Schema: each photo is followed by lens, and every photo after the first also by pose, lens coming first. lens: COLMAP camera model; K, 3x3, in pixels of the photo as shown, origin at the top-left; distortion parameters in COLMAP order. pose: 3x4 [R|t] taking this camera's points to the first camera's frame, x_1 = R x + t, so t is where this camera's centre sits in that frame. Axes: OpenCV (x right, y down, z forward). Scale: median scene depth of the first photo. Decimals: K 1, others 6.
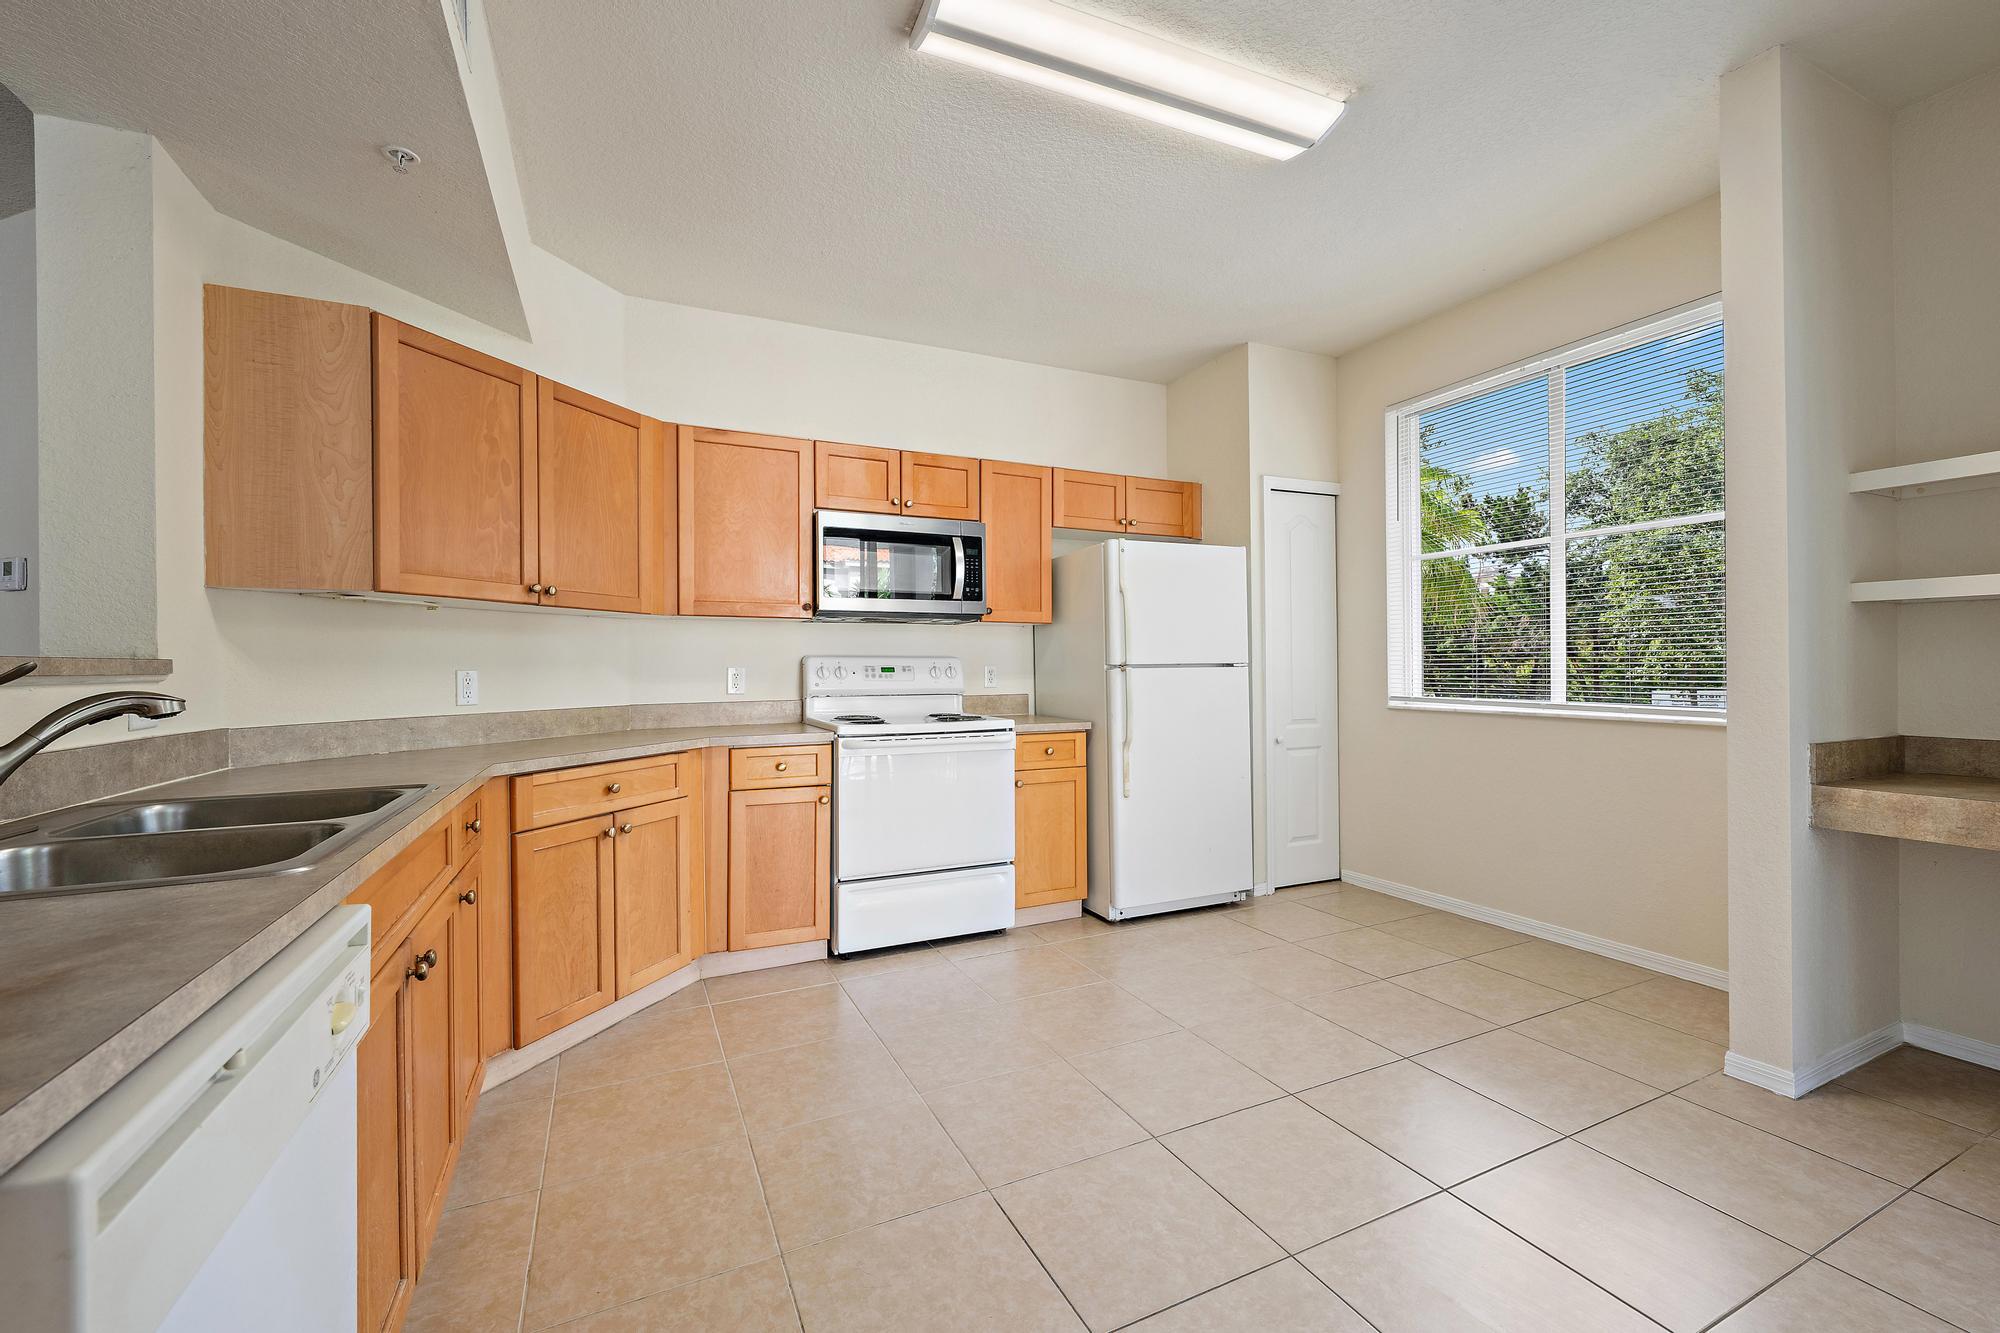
lens RADIAL K [[812.9, 0, 1005.4], [0, 812.9, 665.1], [0, 0, 1]] dist [-0.000491, 0.000064]
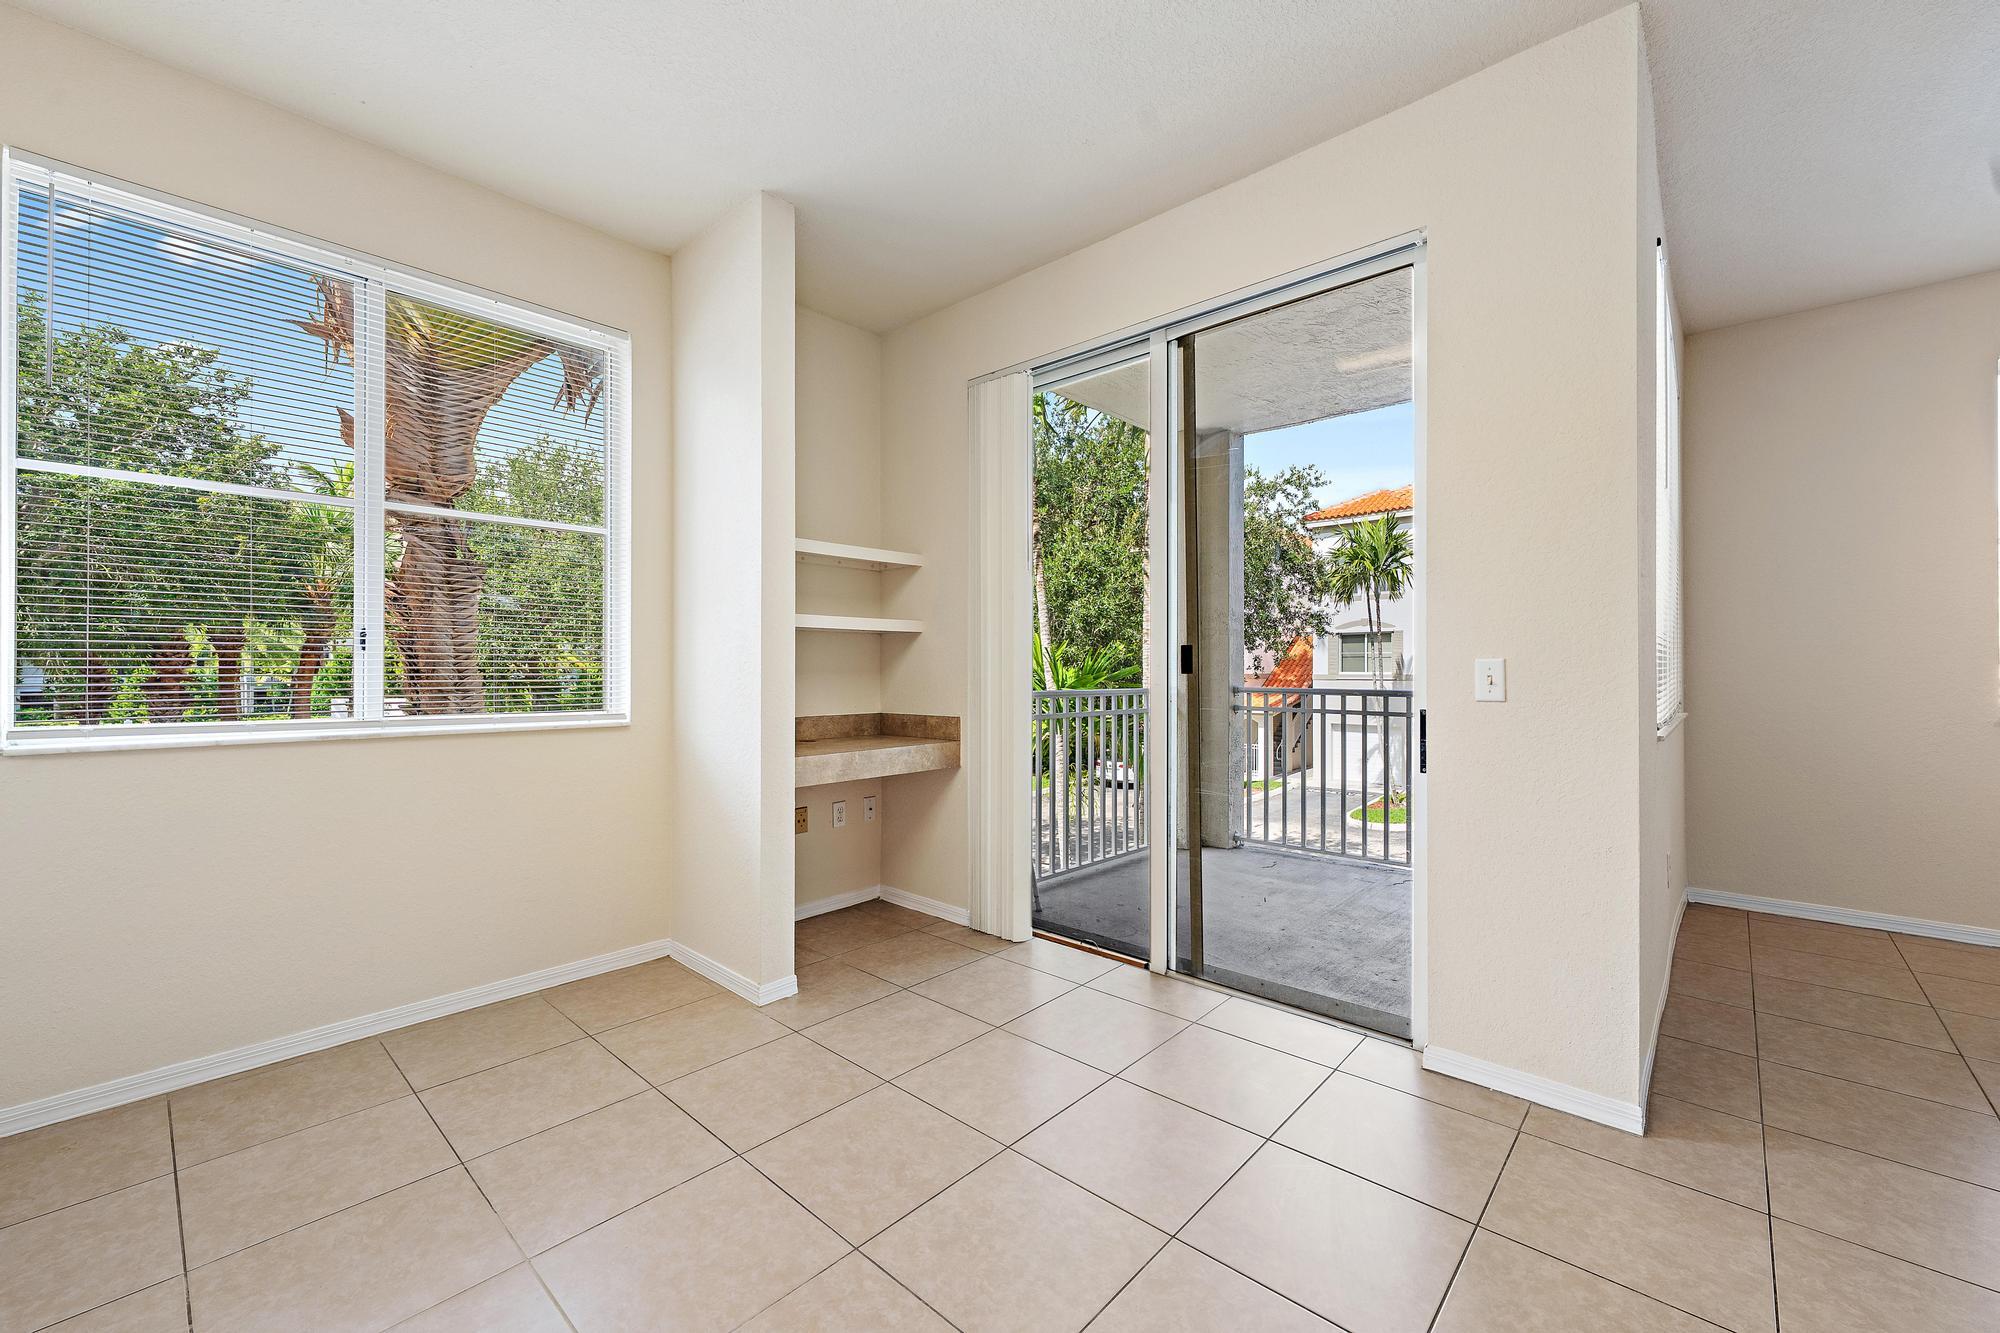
lens RADIAL K [[798.3, 0, 1002.4], [0, 798.3, 659.3], [0, 0, 1]] dist [-0.000204, -0.000148]
pose [[-0.376992, 0.019728, 0.926006, -0.320040], [0.000644, 0.999778, -0.021037, 0.009156], [-0.926216, -0.007334, -0.376921, 0.980550]]
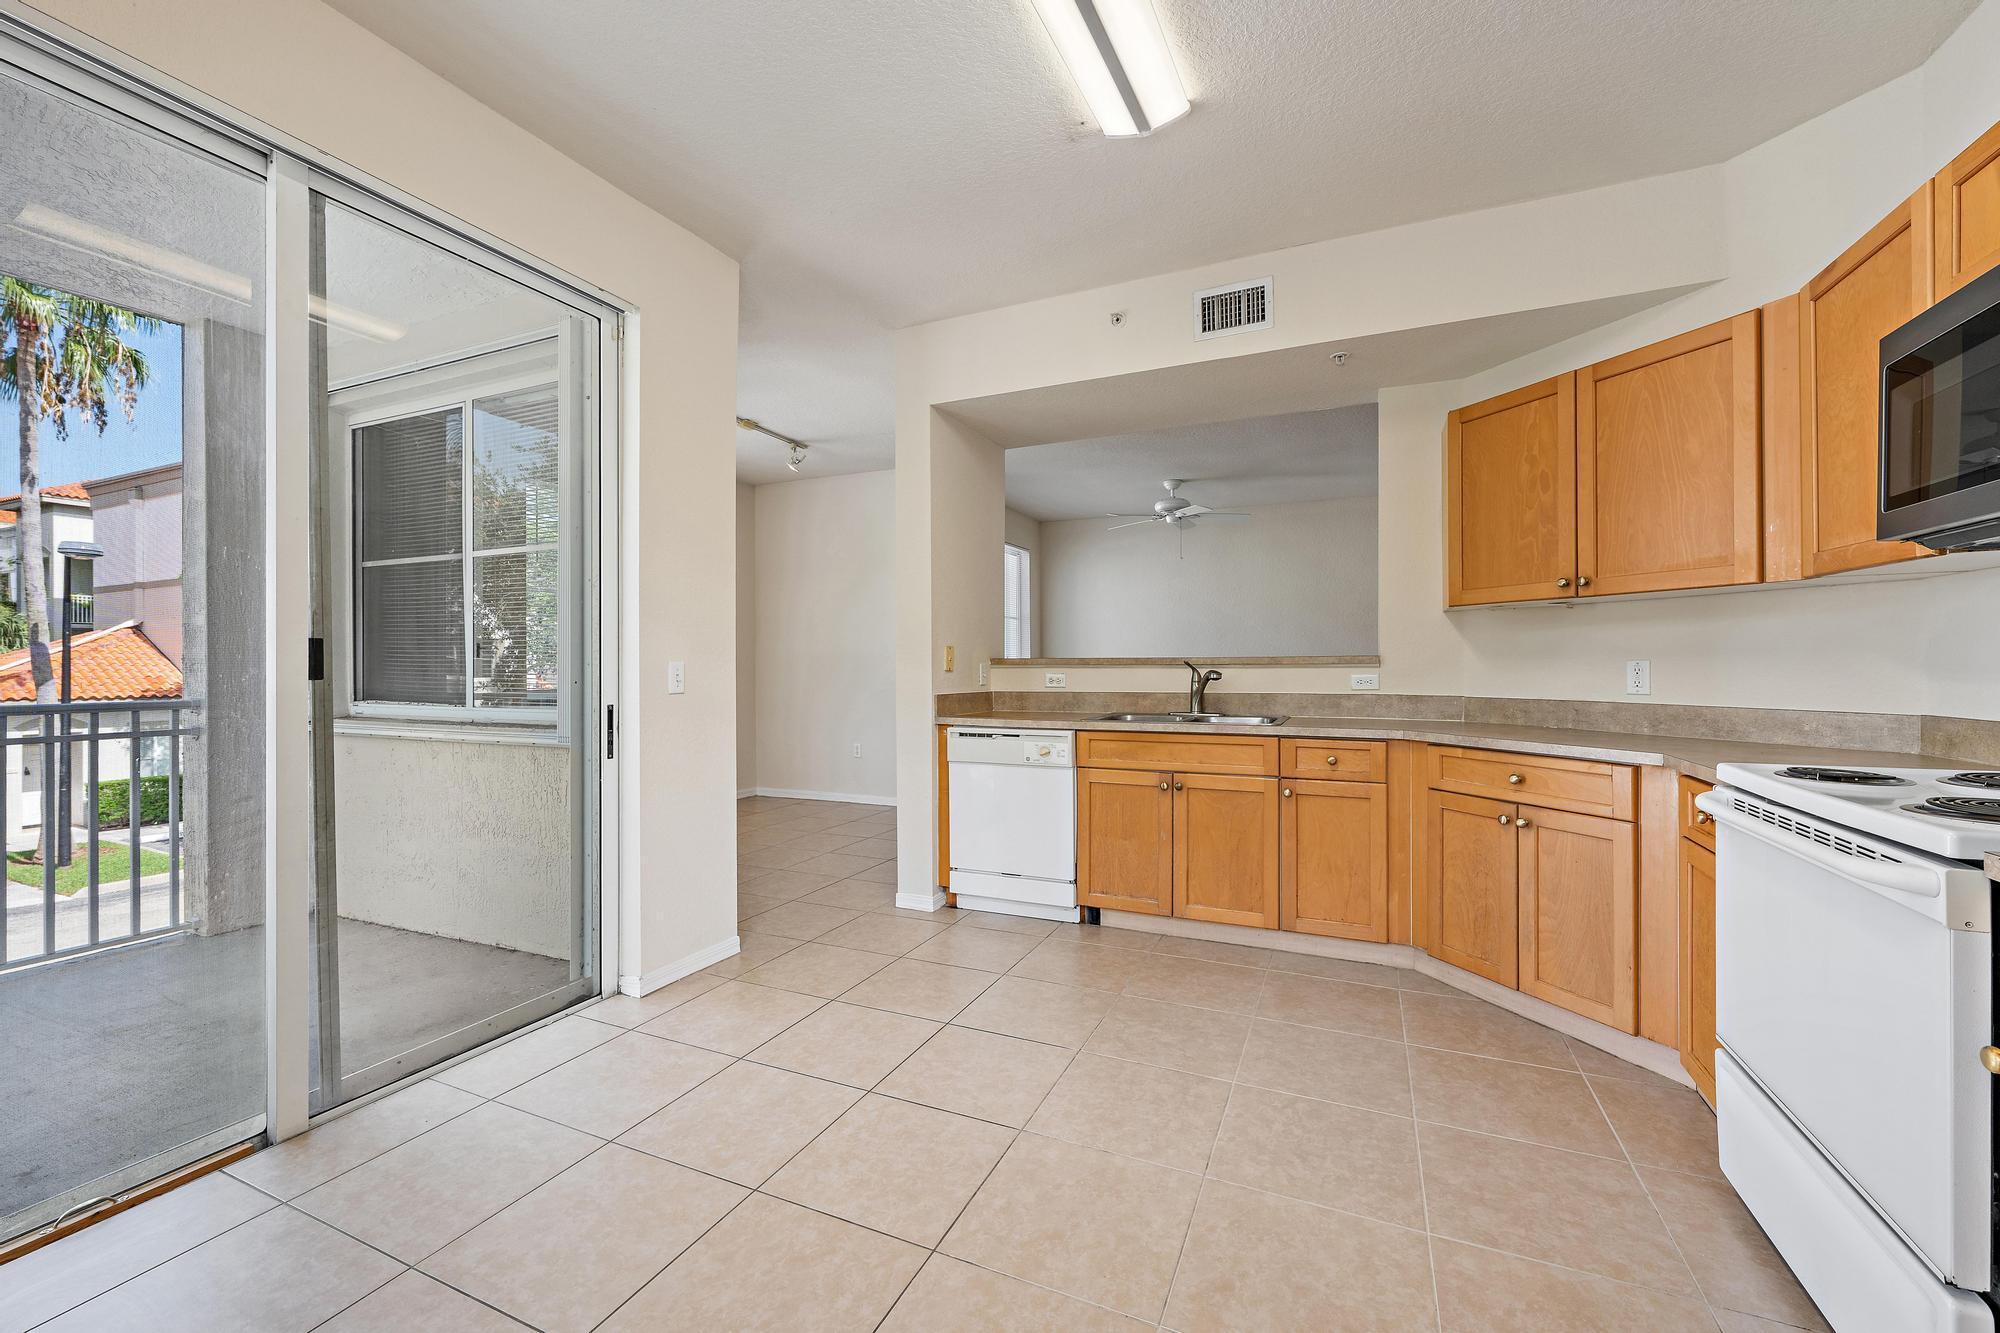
lens RADIAL K [[798.3, 0, 1002.4], [0, 798.3, 659.3], [0, 0, 1]] dist [-0.000204, -0.000148]
pose [[-0.762765, 0.007476, -0.646632, 0.652674], [0.013501, 0.999899, -0.004366, -0.002224], [0.646535, -0.012060, -0.762789, 1.357743]]
